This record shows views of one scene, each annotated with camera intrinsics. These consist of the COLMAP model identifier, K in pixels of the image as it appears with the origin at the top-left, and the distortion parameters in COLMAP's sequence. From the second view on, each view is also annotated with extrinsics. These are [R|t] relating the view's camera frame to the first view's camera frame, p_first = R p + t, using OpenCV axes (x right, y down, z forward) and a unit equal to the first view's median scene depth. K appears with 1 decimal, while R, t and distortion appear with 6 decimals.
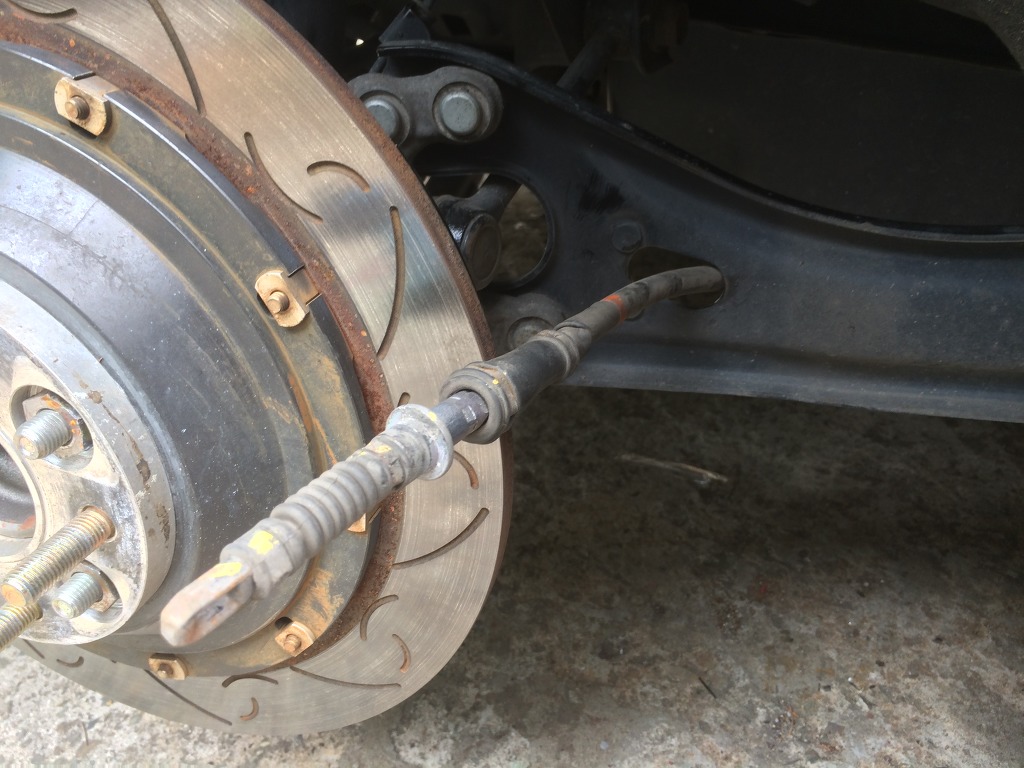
lens RADIAL K [[892.1, 0, 512.0], [0, 892.1, 384.0], [0, 0, 1]] dist [0.092385, -0.141430]
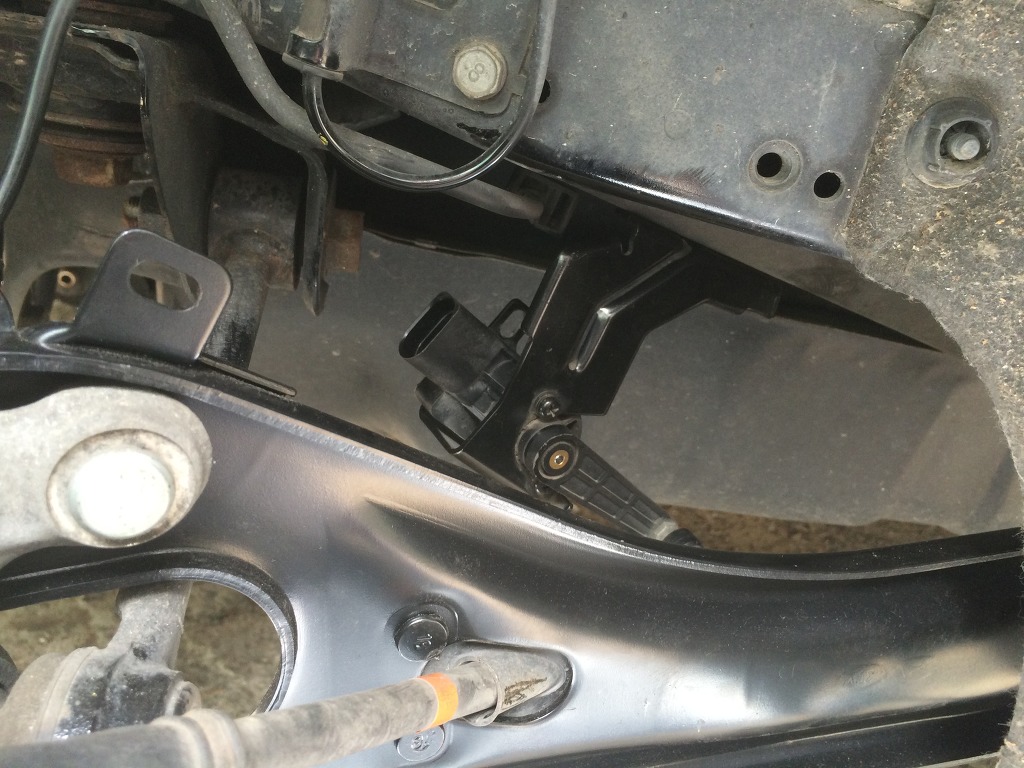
lens RADIAL K [[892.1, 0, 512.0], [0, 892.1, 384.0], [0, 0, 1]] dist [0.092385, -0.141430]
pose [[0.814766, -0.066544, 0.575958, -0.083846], [0.140826, 0.986357, -0.085257, -0.160620], [-0.562427, 0.150574, 0.813021, 0.295478]]
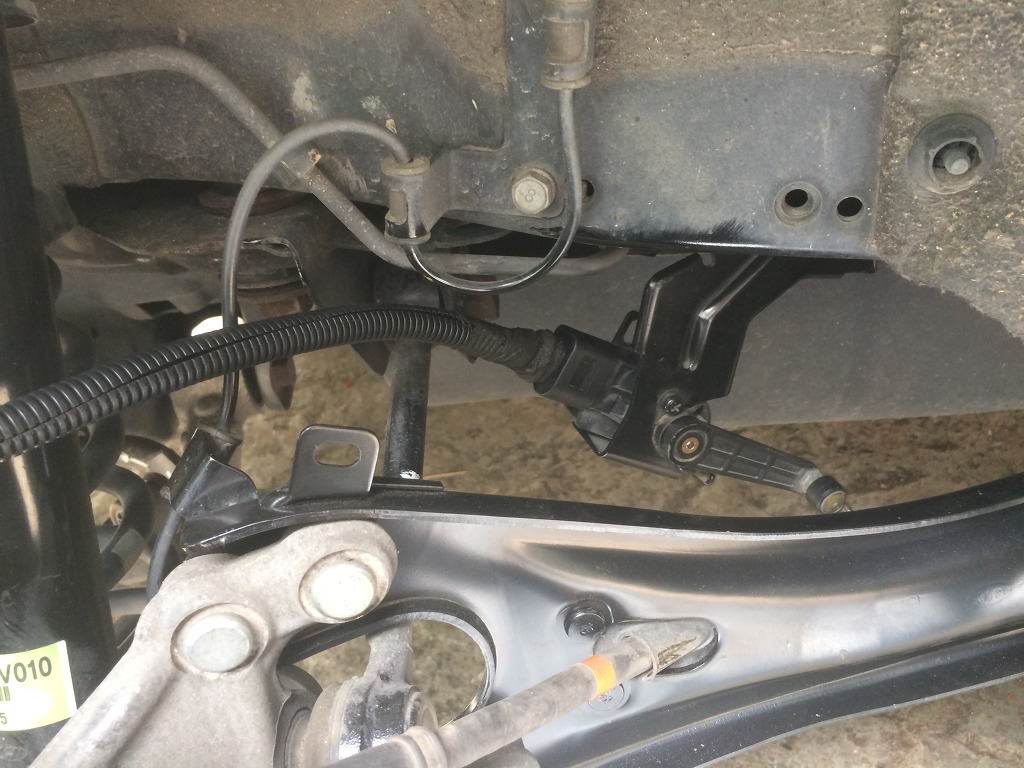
lens RADIAL K [[892.1, 0, 512.0], [0, 892.1, 384.0], [0, 0, 1]] dist [0.092385, -0.141430]
pose [[0.896278, -0.302940, 0.323904, -0.063556], [0.327705, 0.944490, -0.023436, -0.215283], [-0.298824, 0.127150, 0.945800, 0.177015]]
